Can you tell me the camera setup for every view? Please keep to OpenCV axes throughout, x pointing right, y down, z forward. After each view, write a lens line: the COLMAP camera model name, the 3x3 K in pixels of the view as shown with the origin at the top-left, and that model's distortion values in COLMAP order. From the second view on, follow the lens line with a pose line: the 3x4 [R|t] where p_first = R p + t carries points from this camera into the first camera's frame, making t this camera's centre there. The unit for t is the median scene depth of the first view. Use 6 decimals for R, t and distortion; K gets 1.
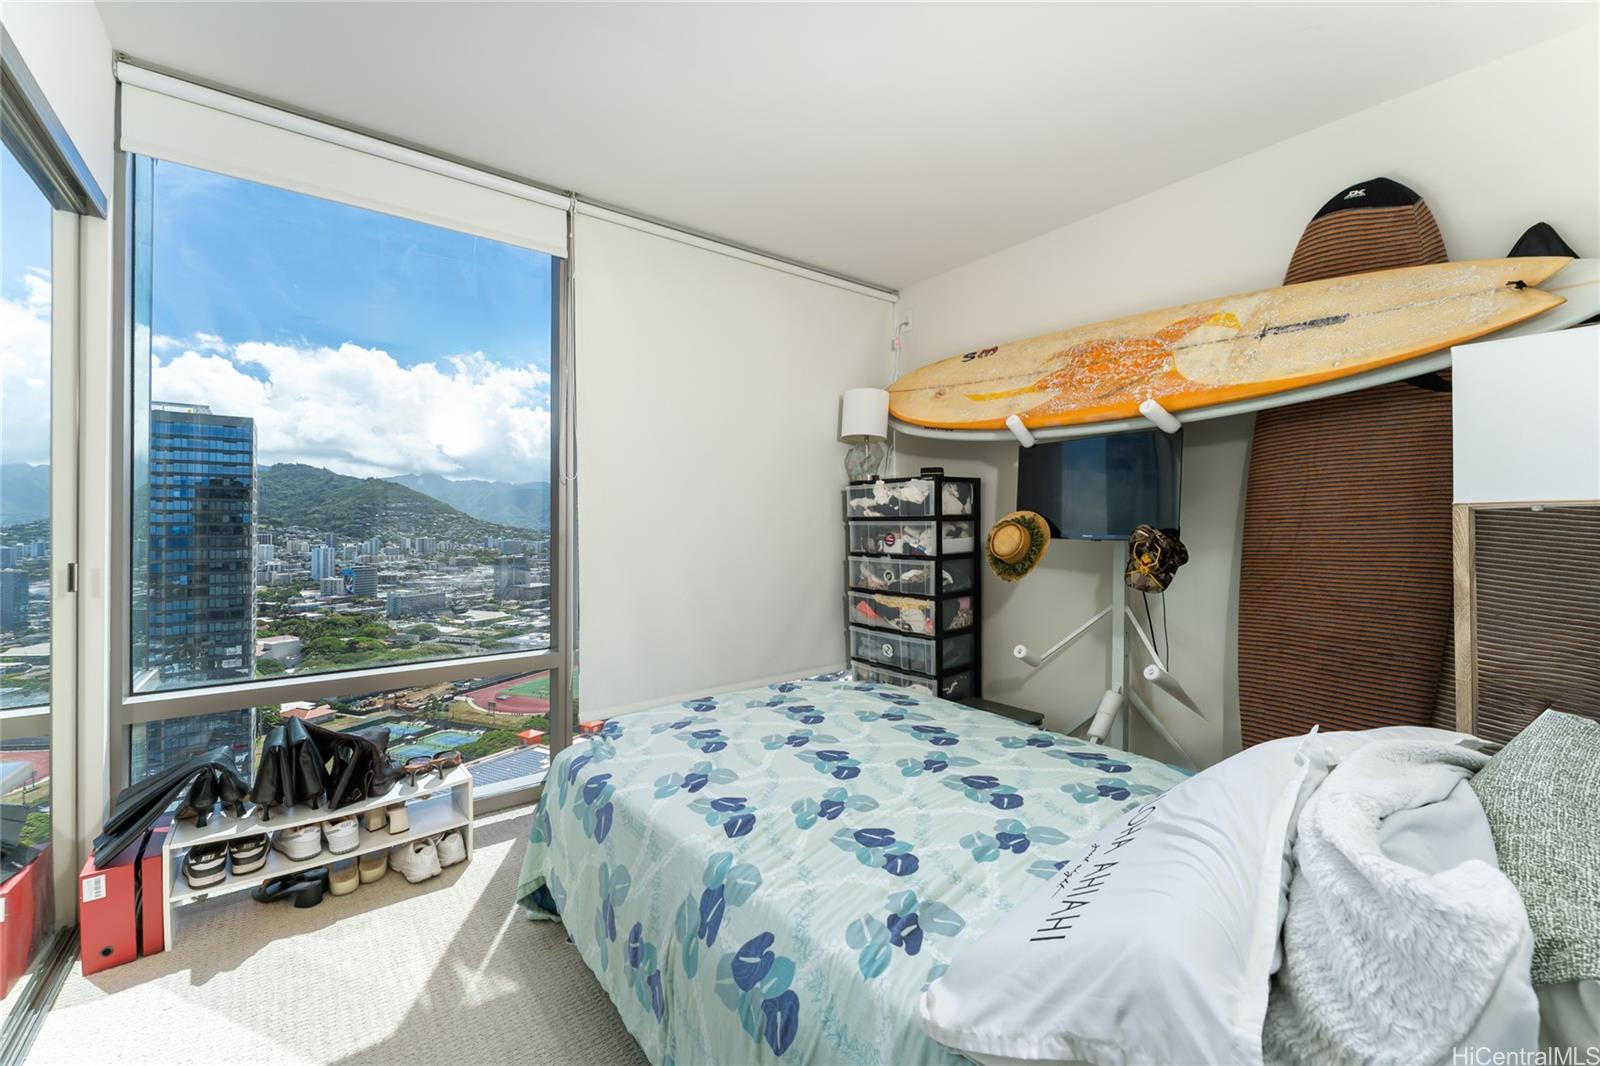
lens RADIAL K [[654.6, 0, 796.8], [0, 654.6, 528.1], [0, 0, 1]] dist [0.000066, -0.000111]
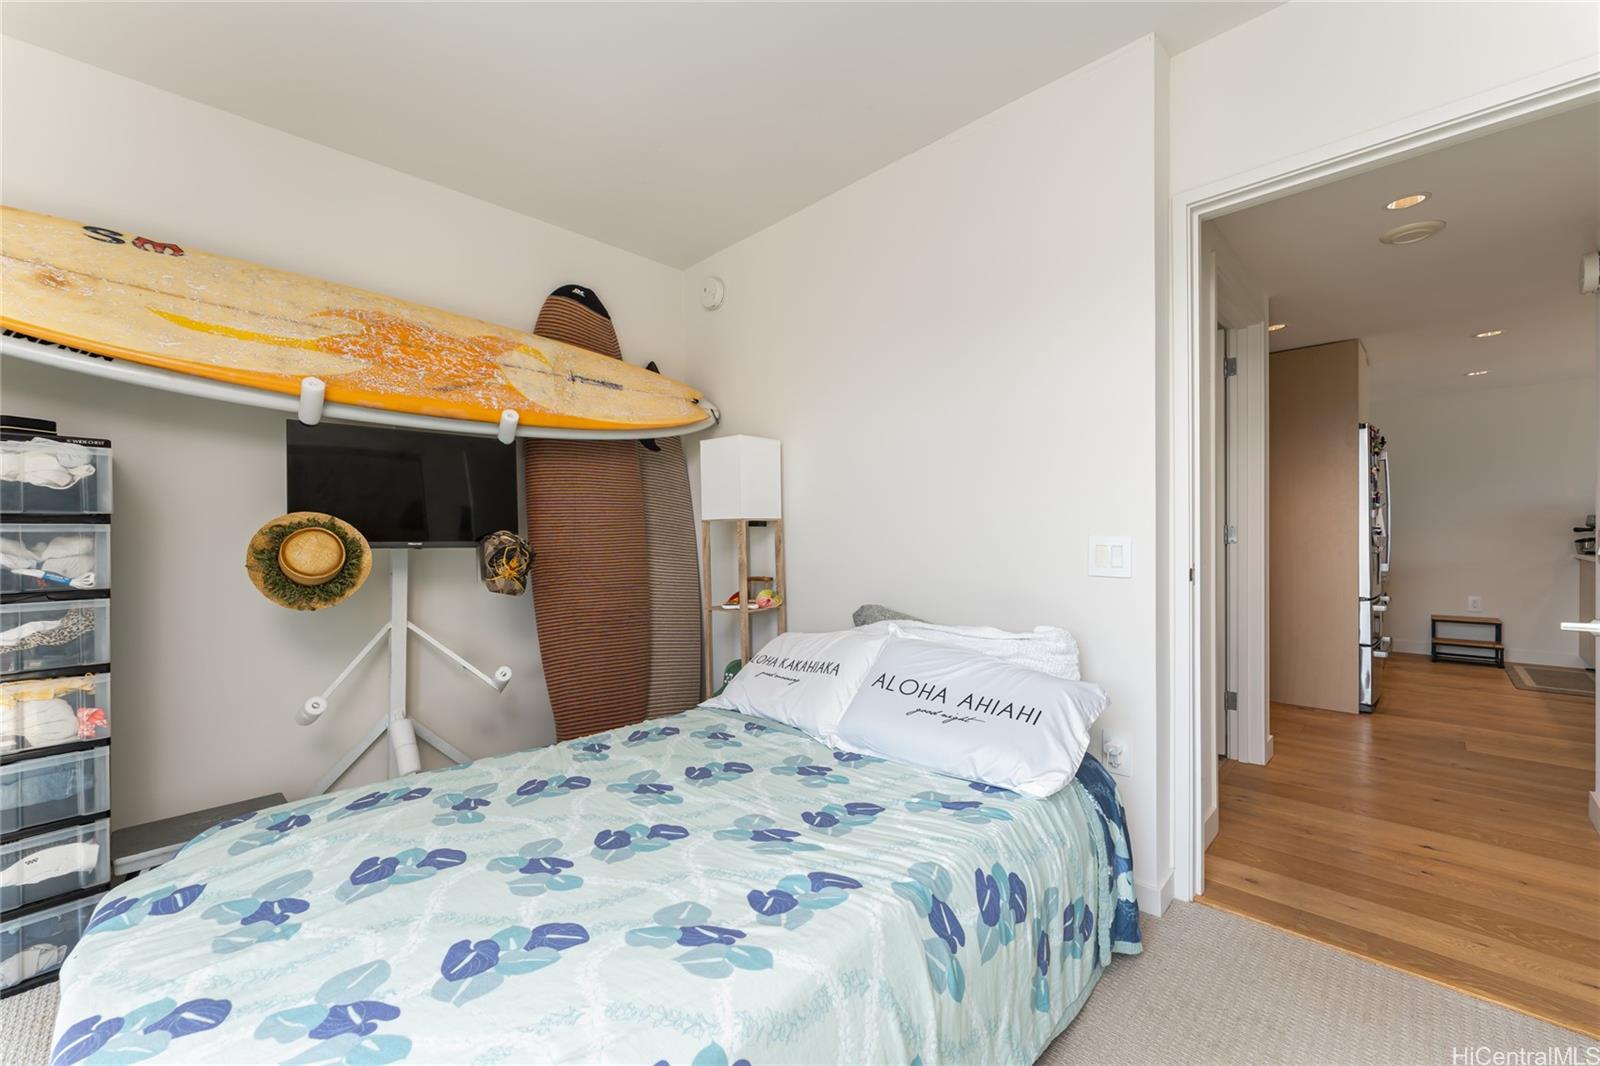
lens RADIAL K [[651.2, 0, 800.0], [0, 651.2, 533.0], [0, 0, 1]] dist [0.000936, -0.000016]
pose [[-0.144215, -0.000874, 0.989546, -0.077785], [0.009301, 0.999954, 0.002239, 0.000237], [-0.989503, 0.009527, -0.144200, 0.098918]]
